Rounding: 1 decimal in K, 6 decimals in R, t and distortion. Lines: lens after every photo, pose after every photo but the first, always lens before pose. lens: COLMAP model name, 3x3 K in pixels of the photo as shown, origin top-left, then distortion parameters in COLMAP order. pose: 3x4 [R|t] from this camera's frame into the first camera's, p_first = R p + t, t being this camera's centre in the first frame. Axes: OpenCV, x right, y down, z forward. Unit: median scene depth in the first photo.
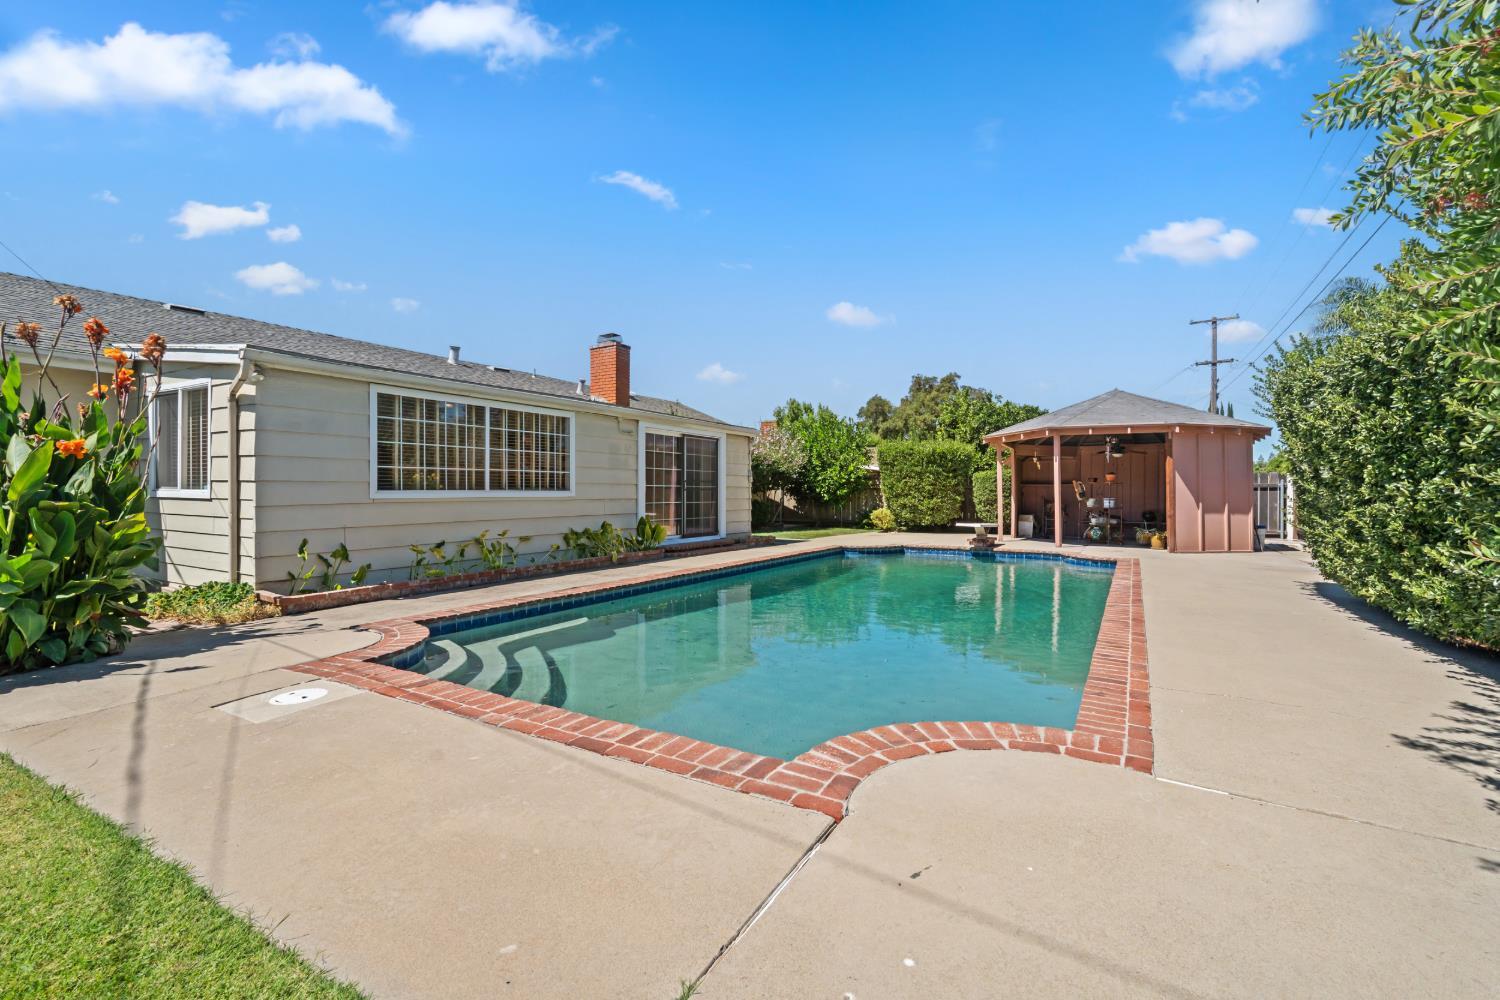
lens RADIAL K [[642.3, 0, 750.0], [0, 642.3, 500.0], [0, 0, 1]] dist [0.000562, 0.000076]
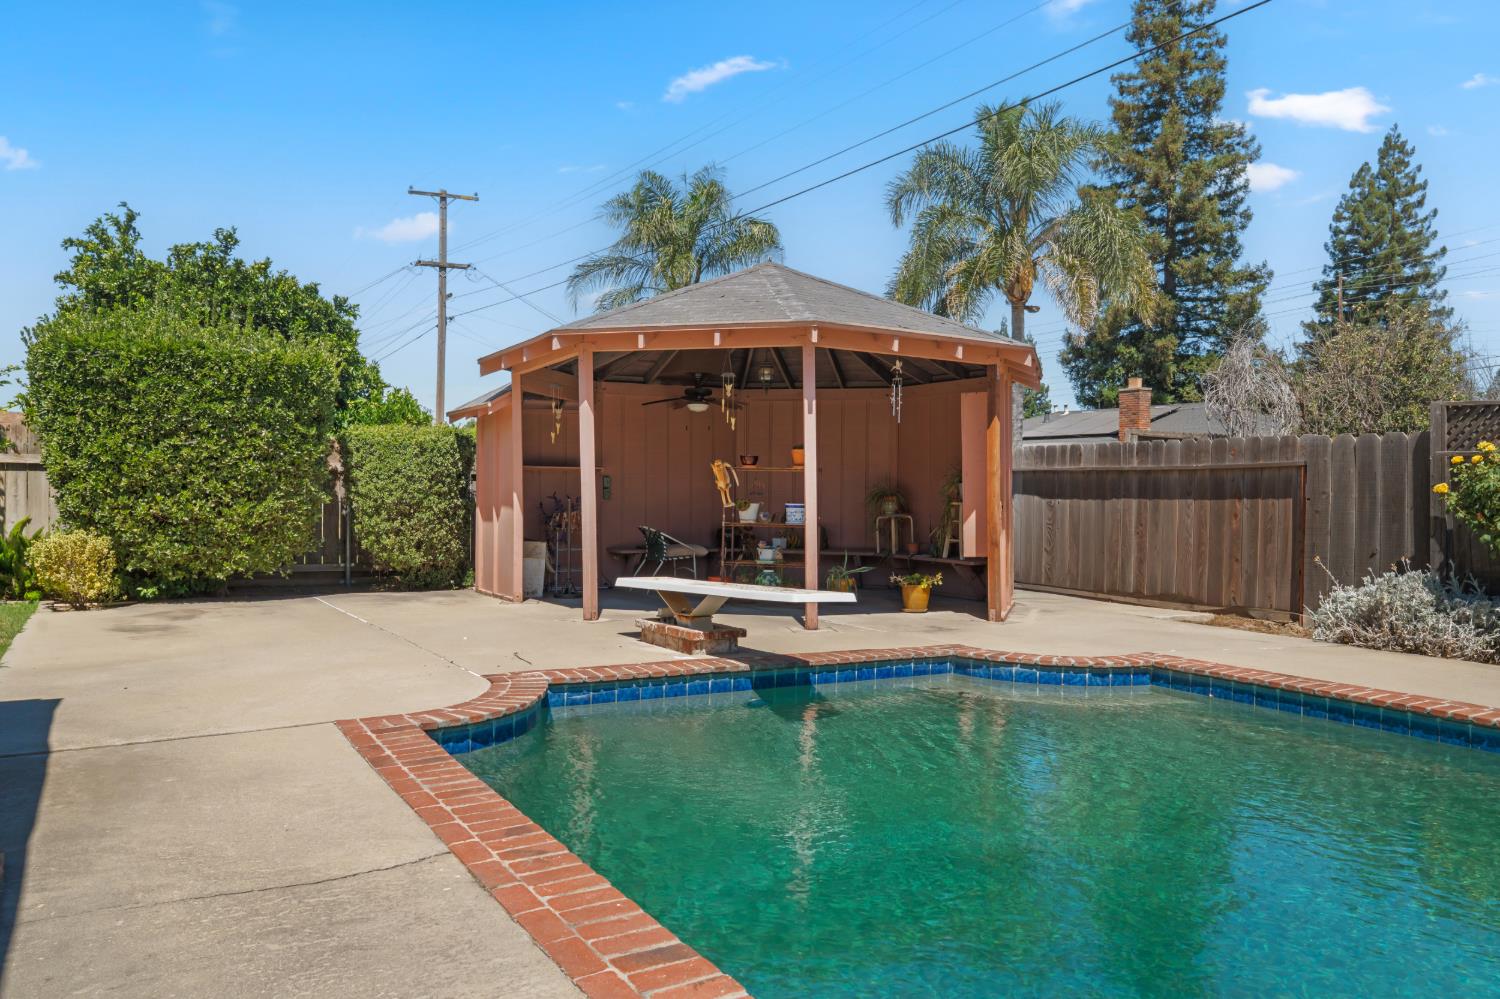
lens RADIAL K [[1106.6, 0, 750.0], [0, 1106.6, 499.5], [0, 0, 1]] dist [0.000159, -0.000074]
pose [[0.484971, -0.003248, 0.874524, -0.113771], [-0.007673, 0.999939, 0.007969, -0.010025], [-0.874496, -0.010575, 0.484917, 0.561839]]
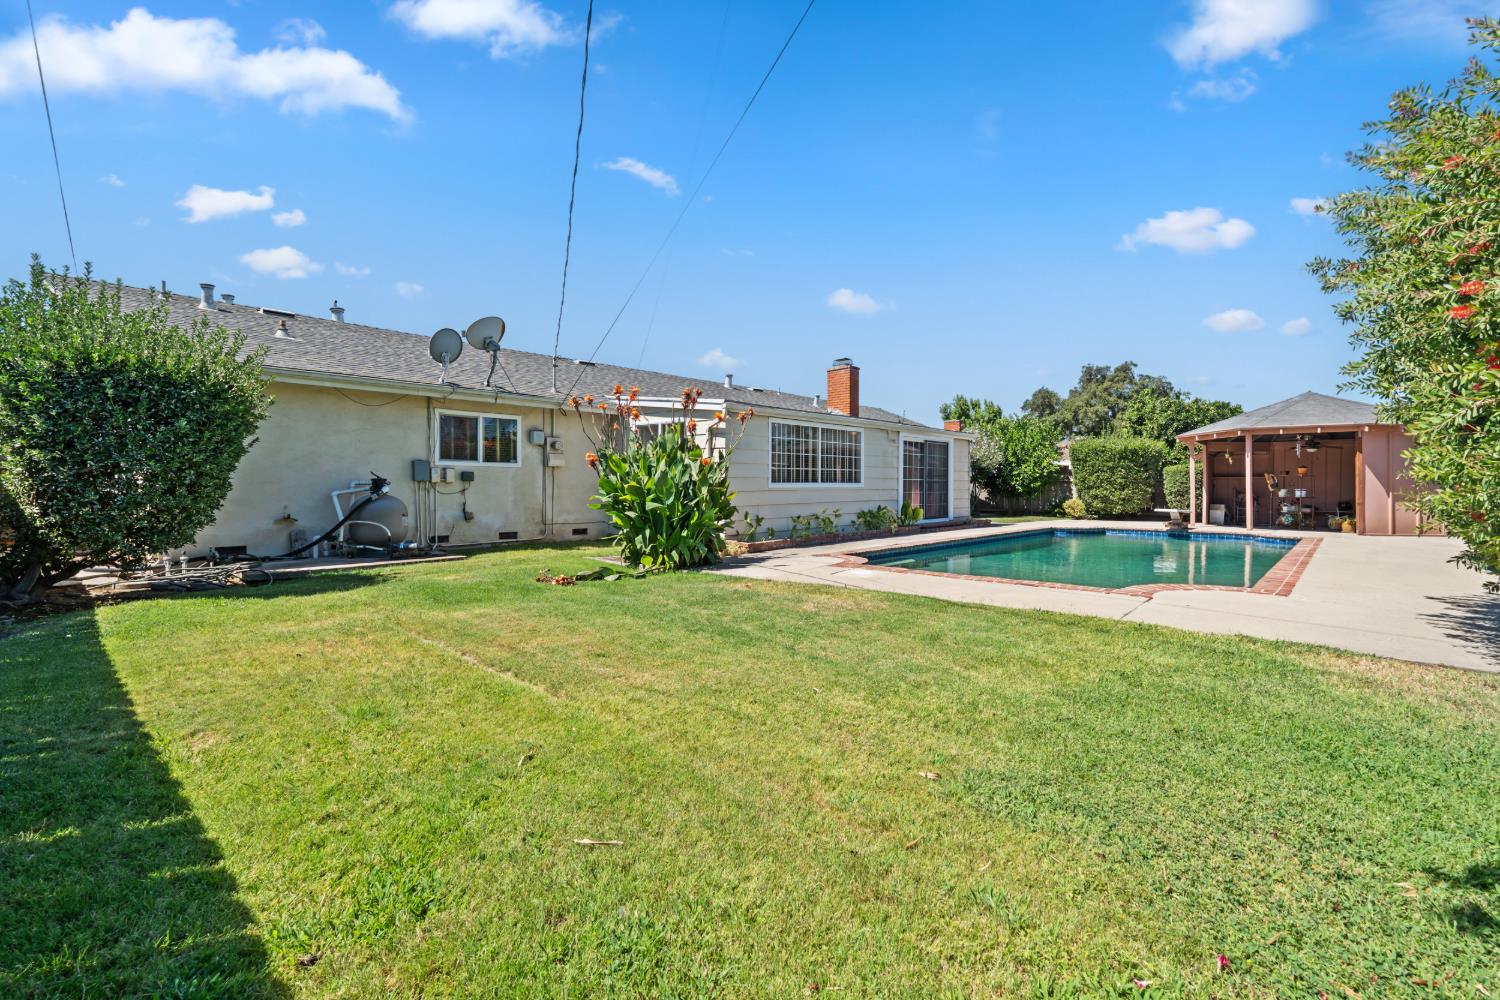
lens RADIAL K [[658.1, 0, 750.0], [0, 658.1, 500.0], [0, 0, 1]] dist [0.002150, 0.000321]
pose [[0.978928, 0.001923, -0.204196, -0.140822], [-0.000545, 0.999977, 0.006802, 0.008563], [0.204204, -0.006548, 0.978906, -0.306848]]
